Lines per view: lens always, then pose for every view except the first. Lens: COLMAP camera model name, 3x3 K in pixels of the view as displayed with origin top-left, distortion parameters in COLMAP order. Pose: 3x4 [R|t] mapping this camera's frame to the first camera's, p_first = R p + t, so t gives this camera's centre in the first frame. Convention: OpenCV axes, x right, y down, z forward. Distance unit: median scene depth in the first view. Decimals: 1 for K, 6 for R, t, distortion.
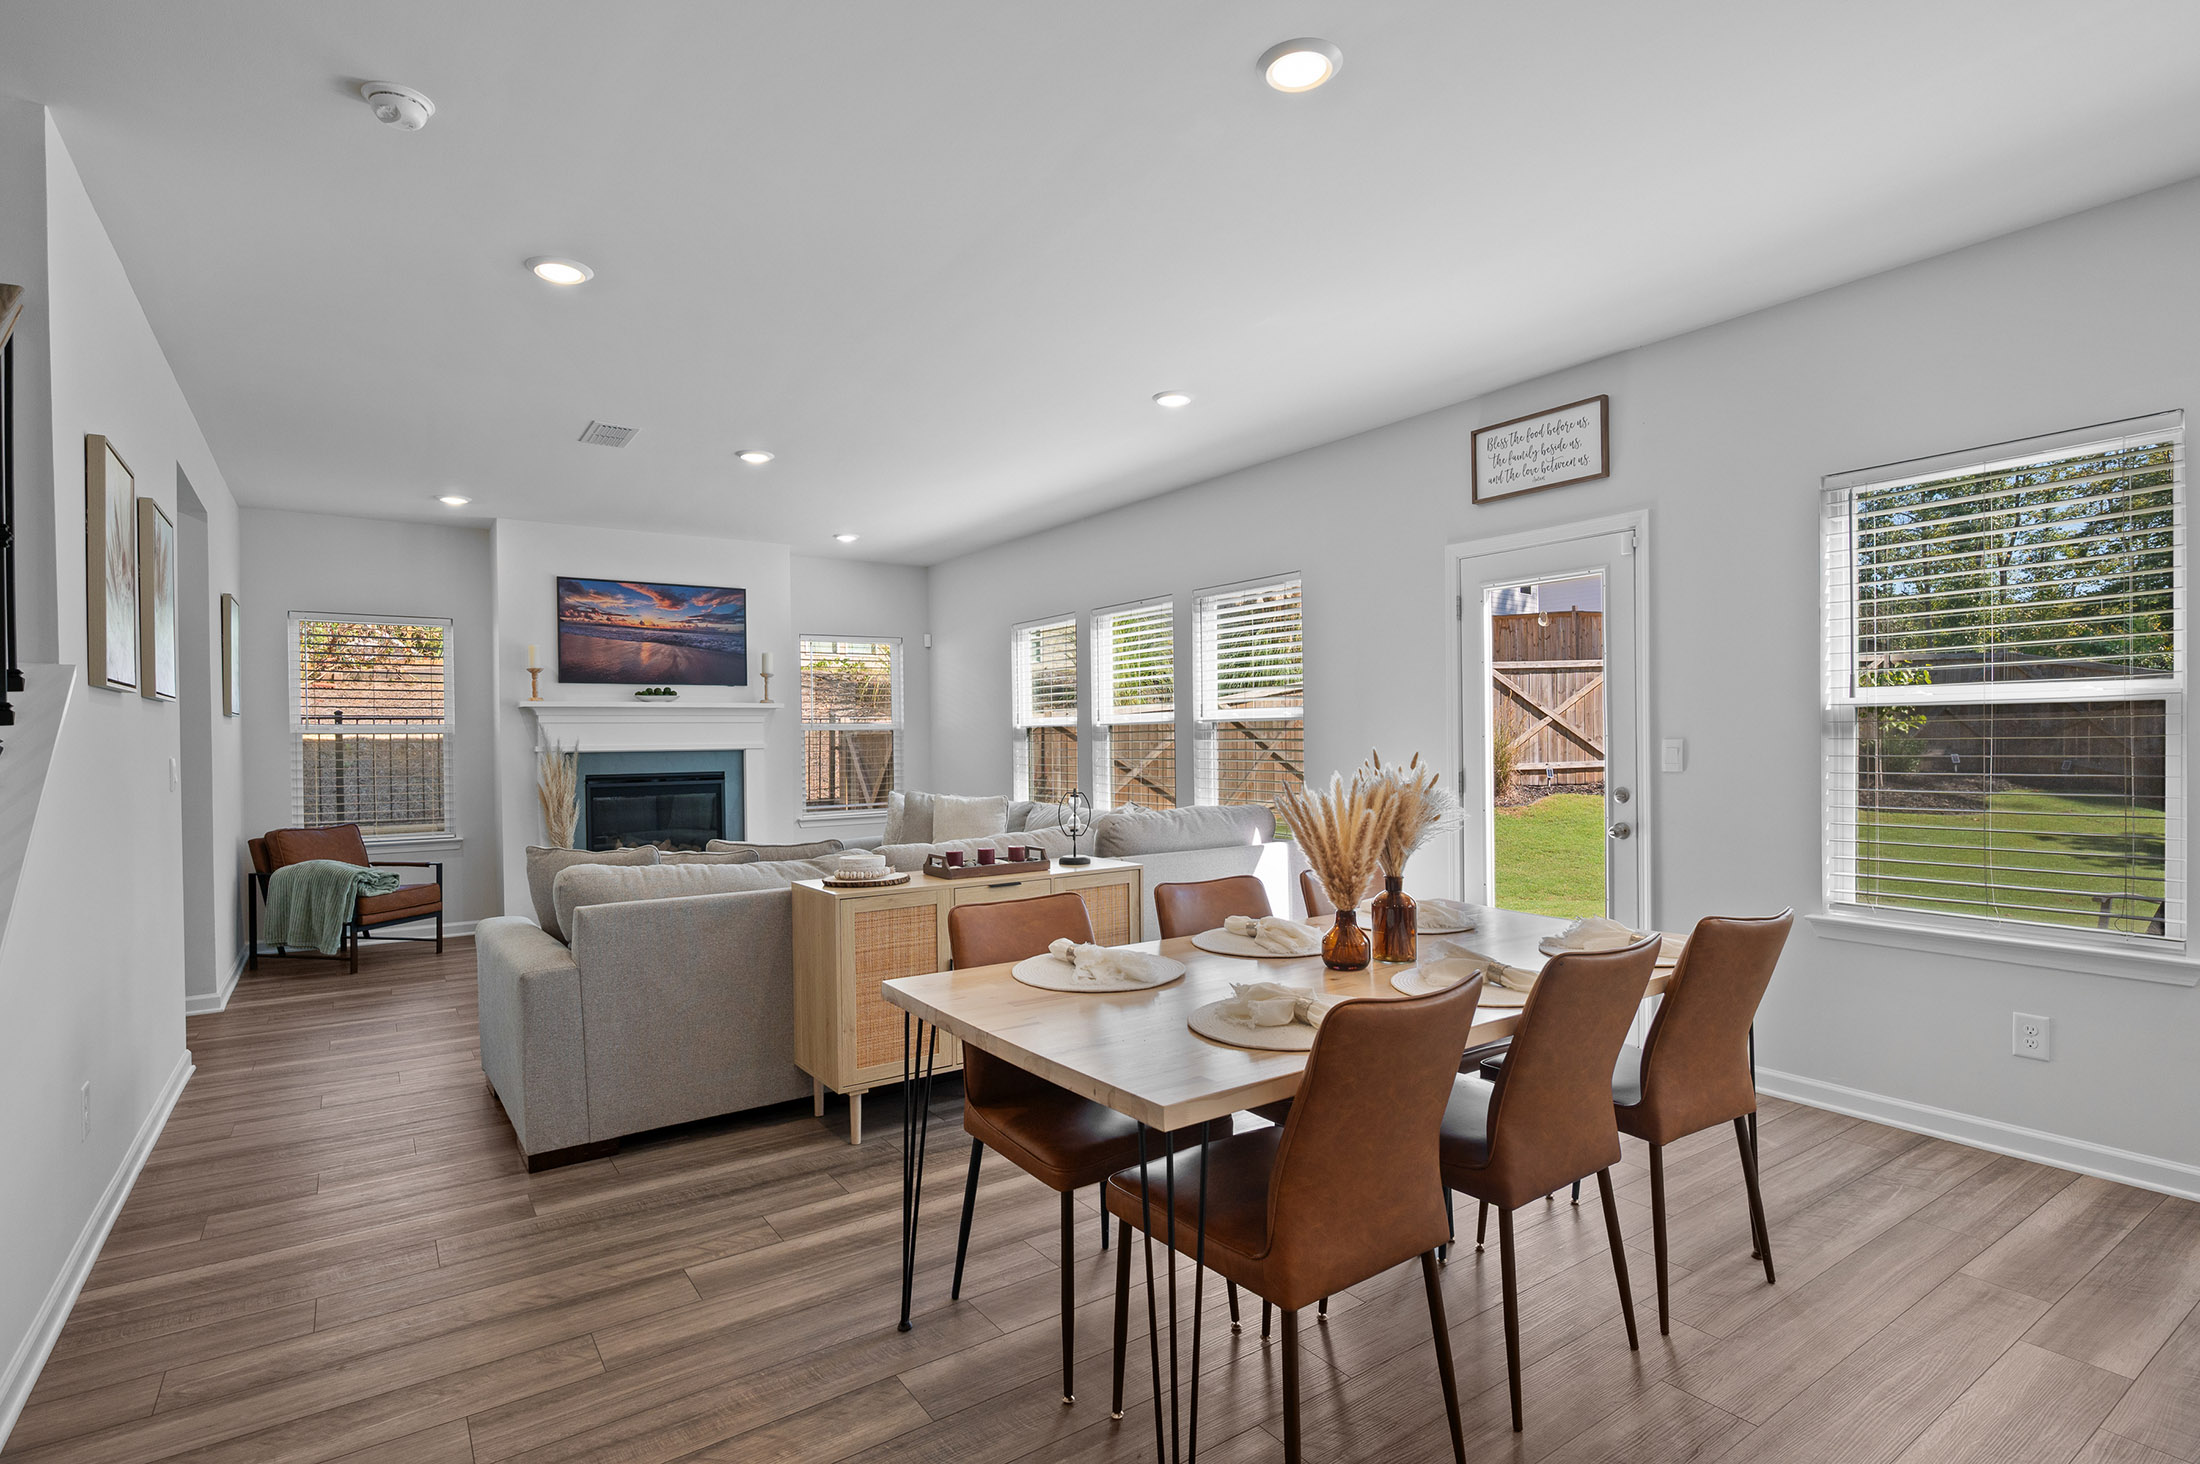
lens RADIAL K [[1093.8, 0, 1105.5], [0, 1093.8, 735.2], [0, 0, 1]] dist [-0.003805, 0.005824]
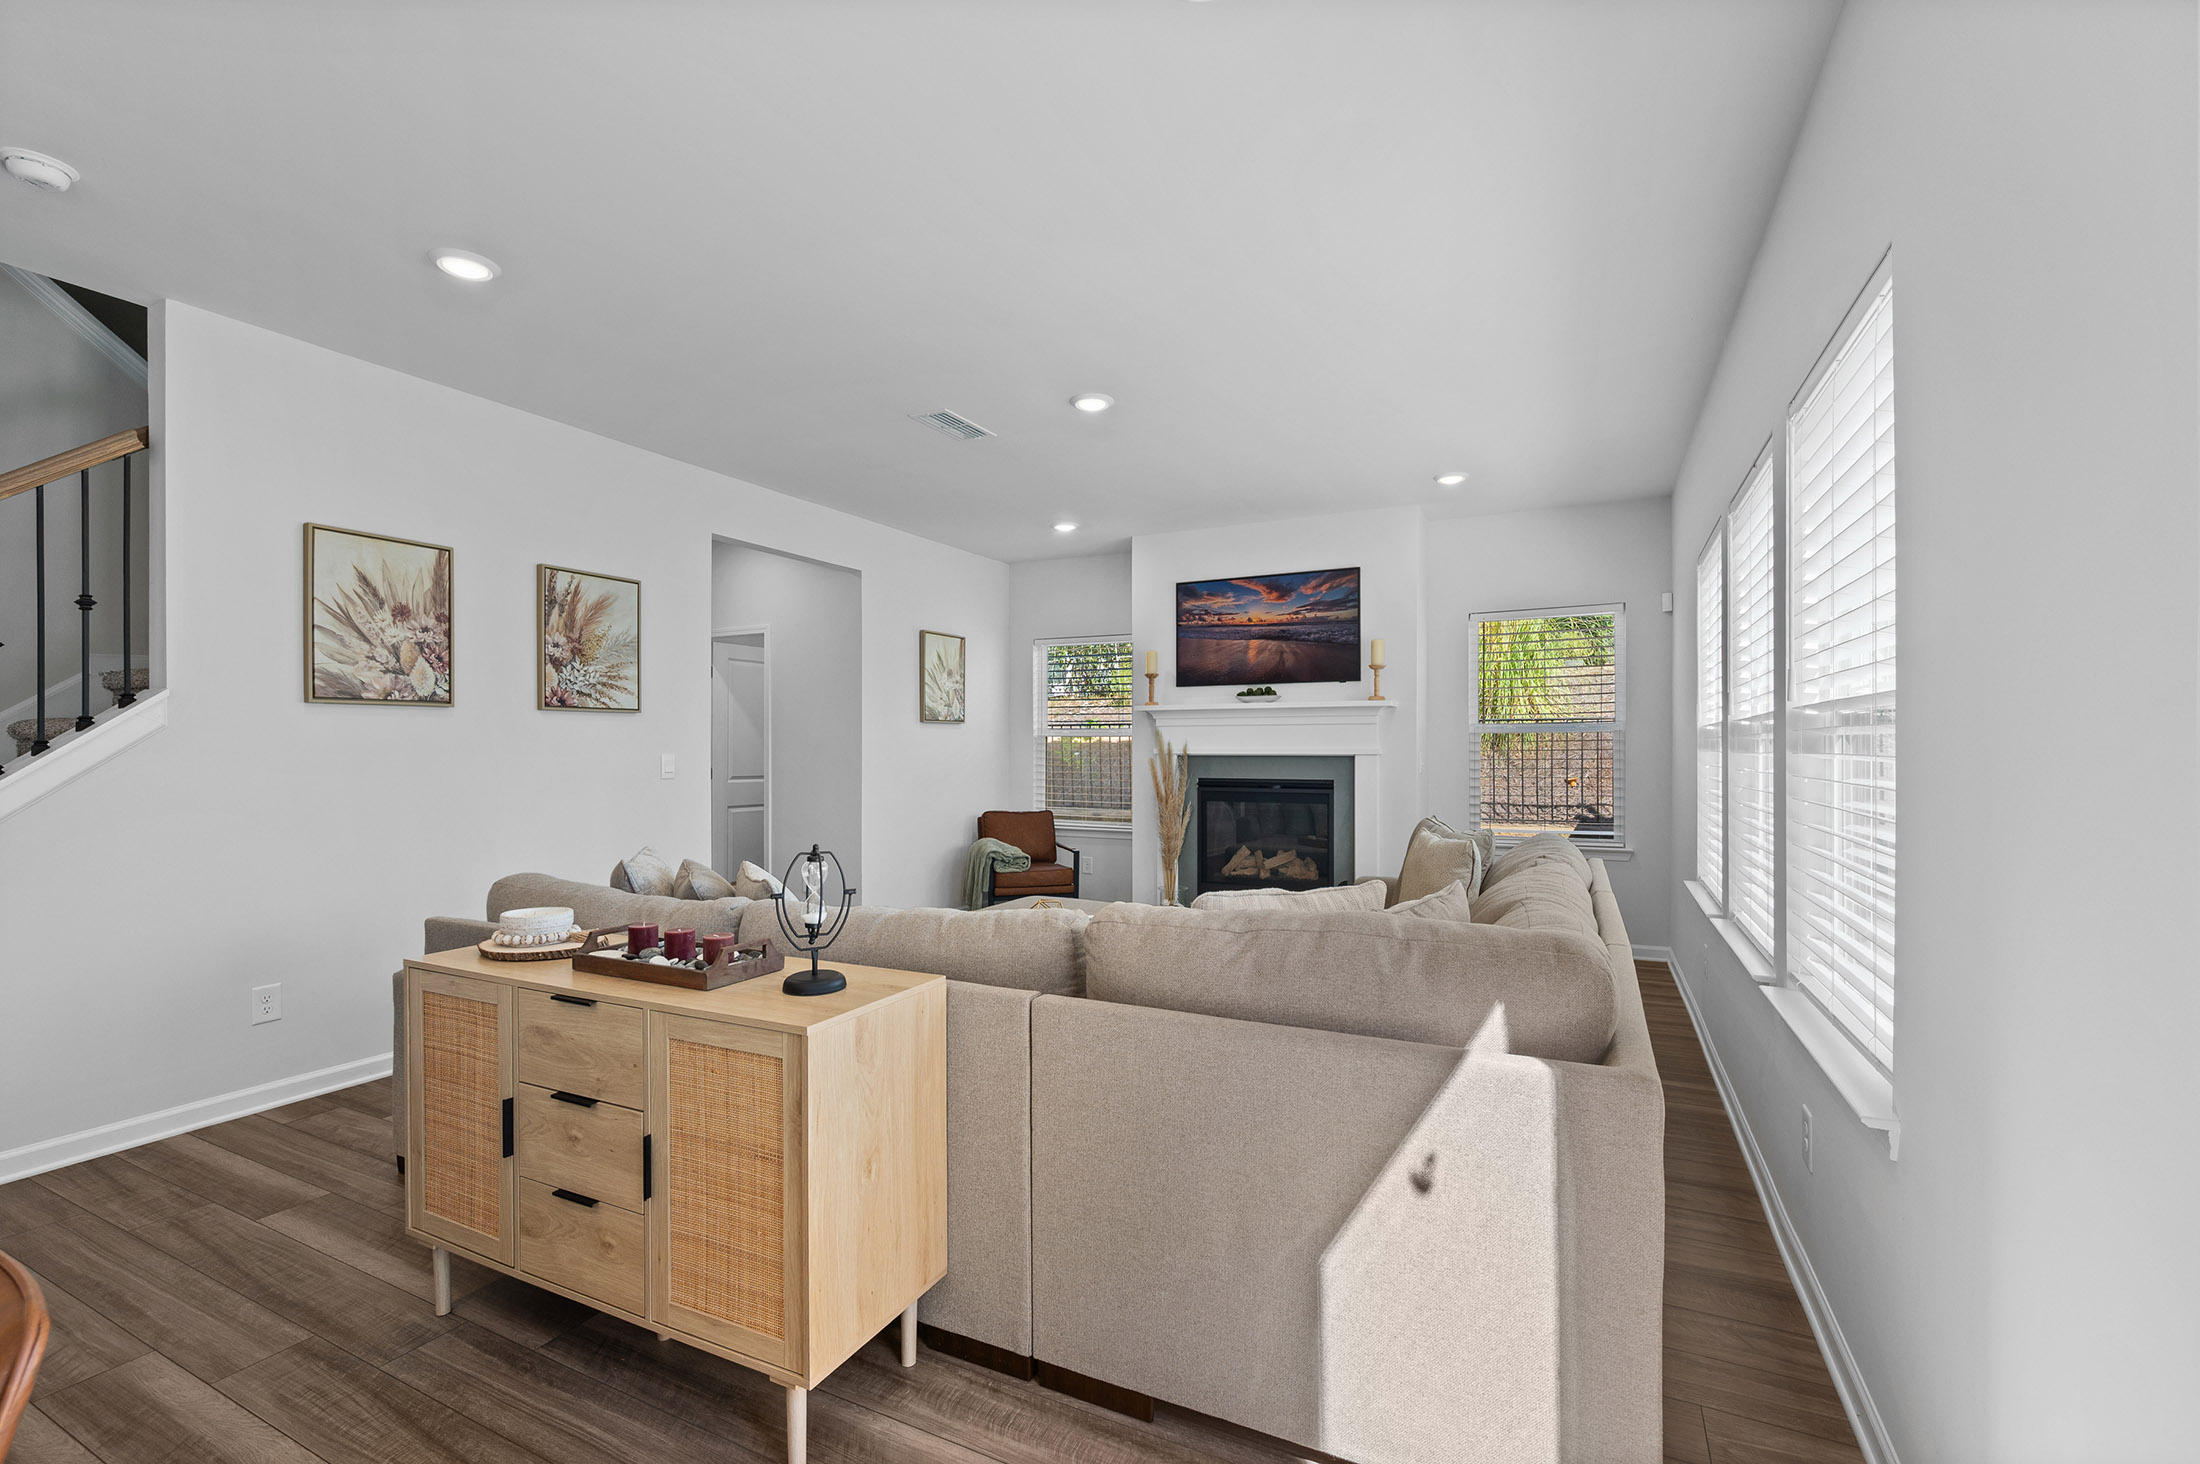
lens RADIAL K [[942.3, 0, 1093.0], [0, 942.3, 751.2], [0, 0, 1]] dist [0.004143, -0.000330]
pose [[0.470310, 0.016124, -0.882354, 0.256618], [-0.002557, 0.999854, 0.016908, -0.002621], [0.882498, -0.005696, 0.470282, 0.546702]]
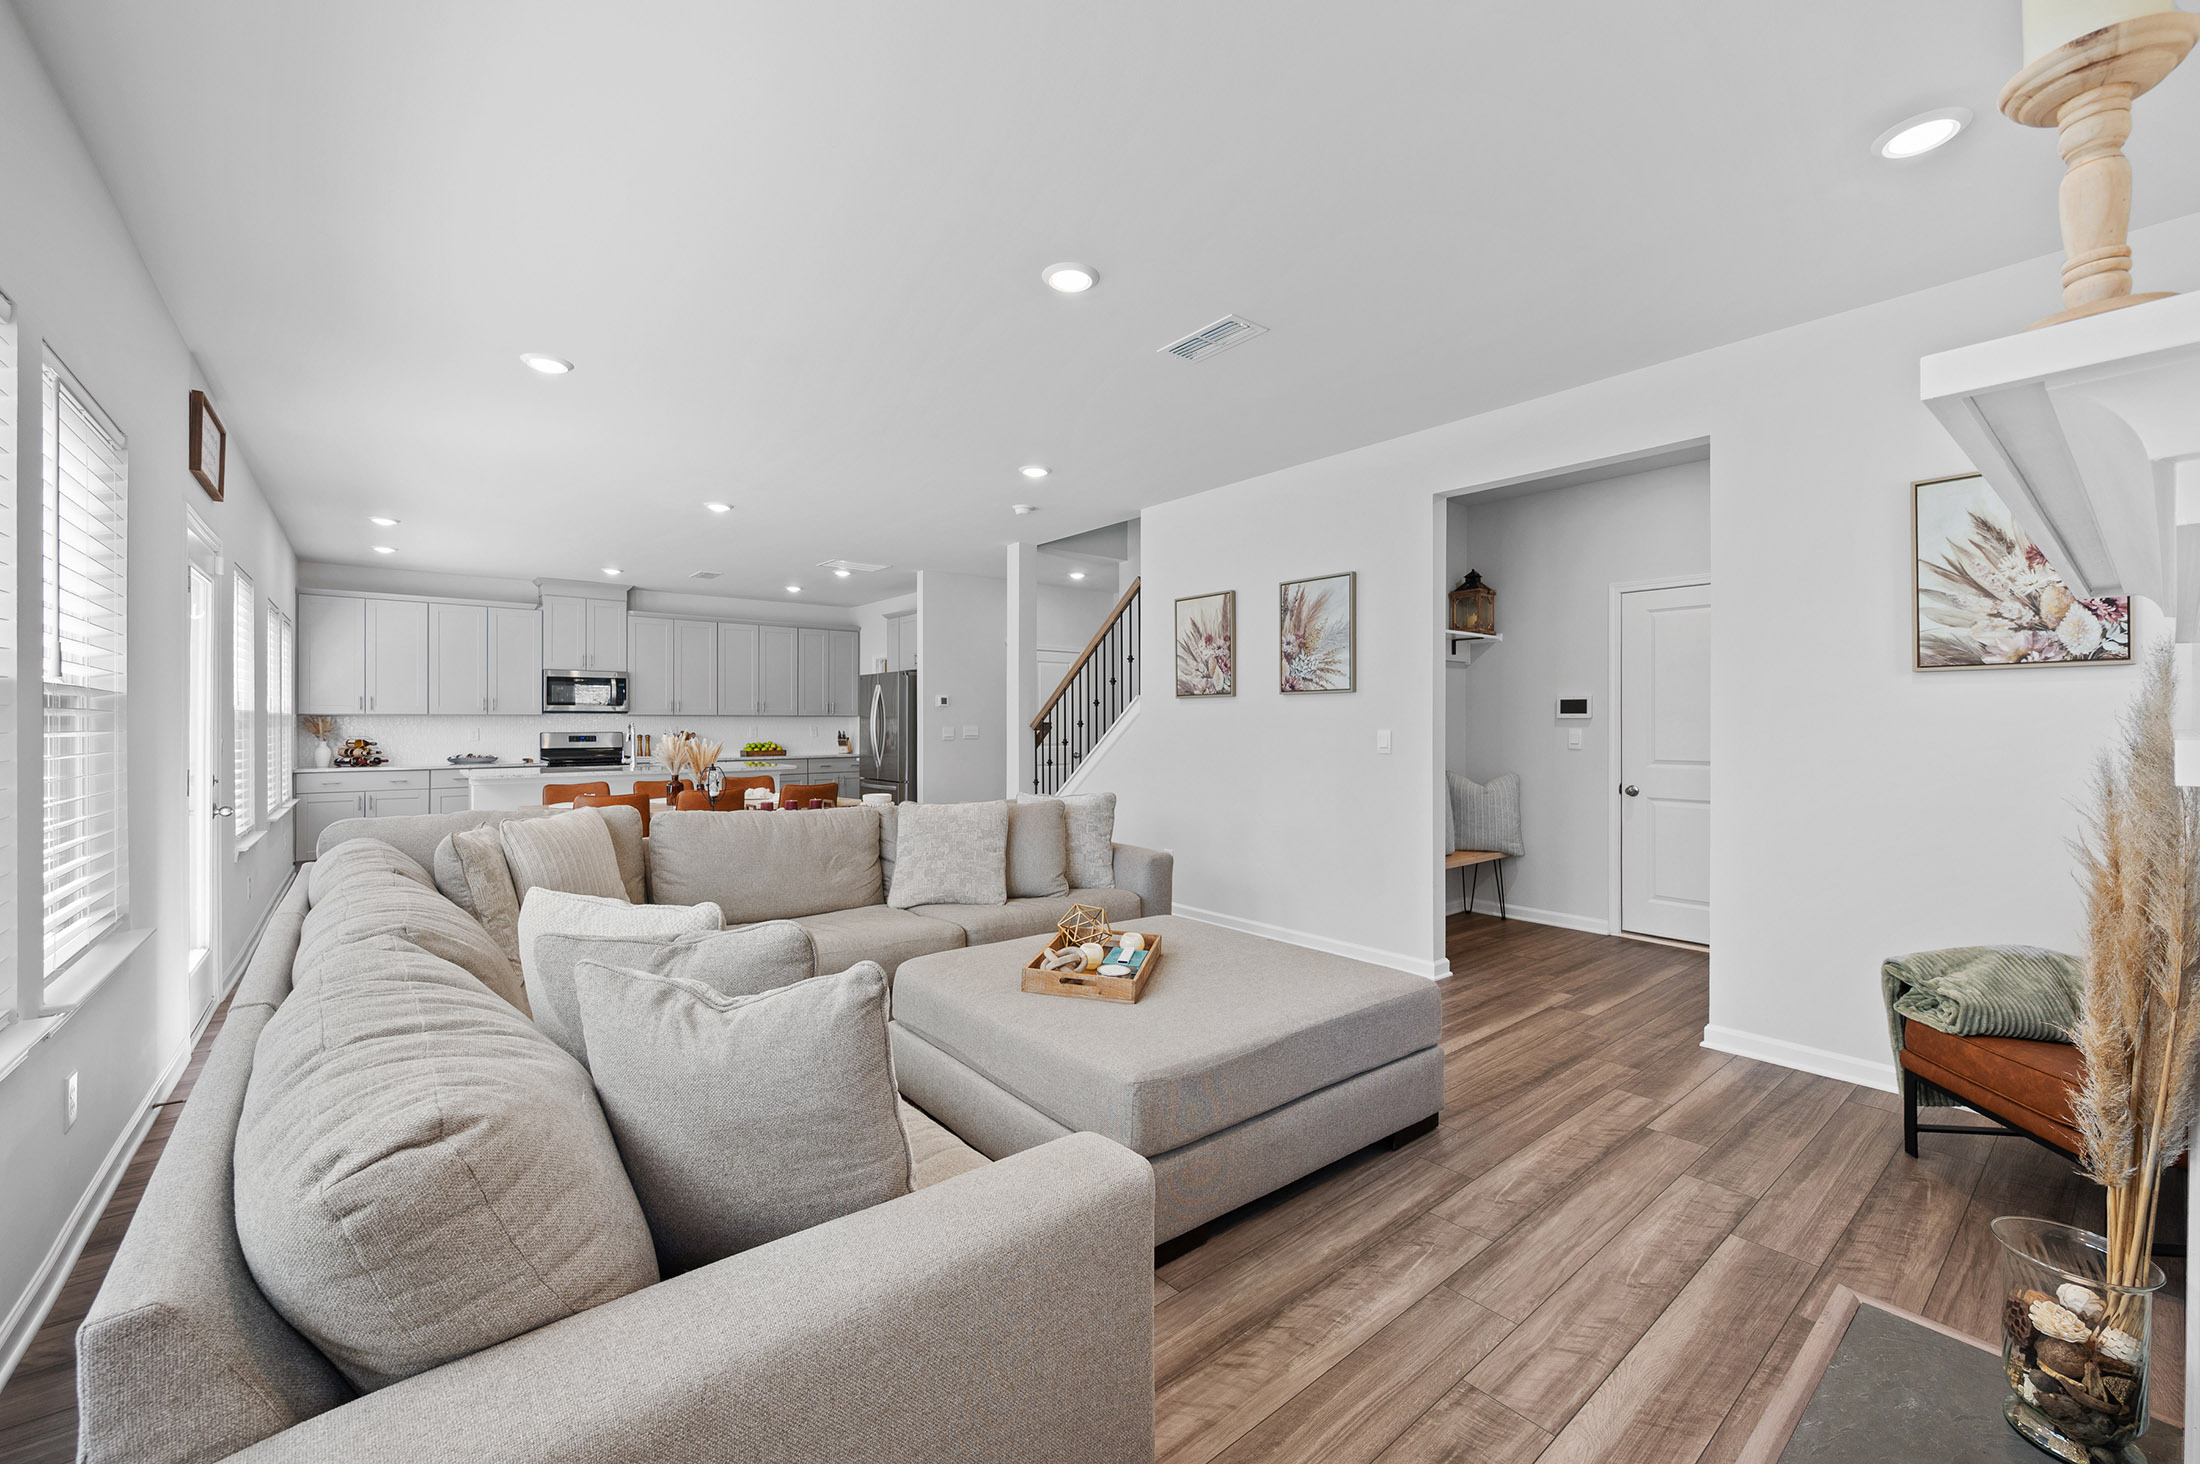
lens RADIAL K [[889.4, 0, 1081.3], [0, 889.4, 719.3], [0, 0, 1]] dist [0.003264, 0.000612]
pose [[-0.997412, 0.015125, -0.070294, -0.233545], [0.015482, 0.999870, -0.004541, 0.003089], [0.070216, -0.005618, -0.997516, 1.255025]]
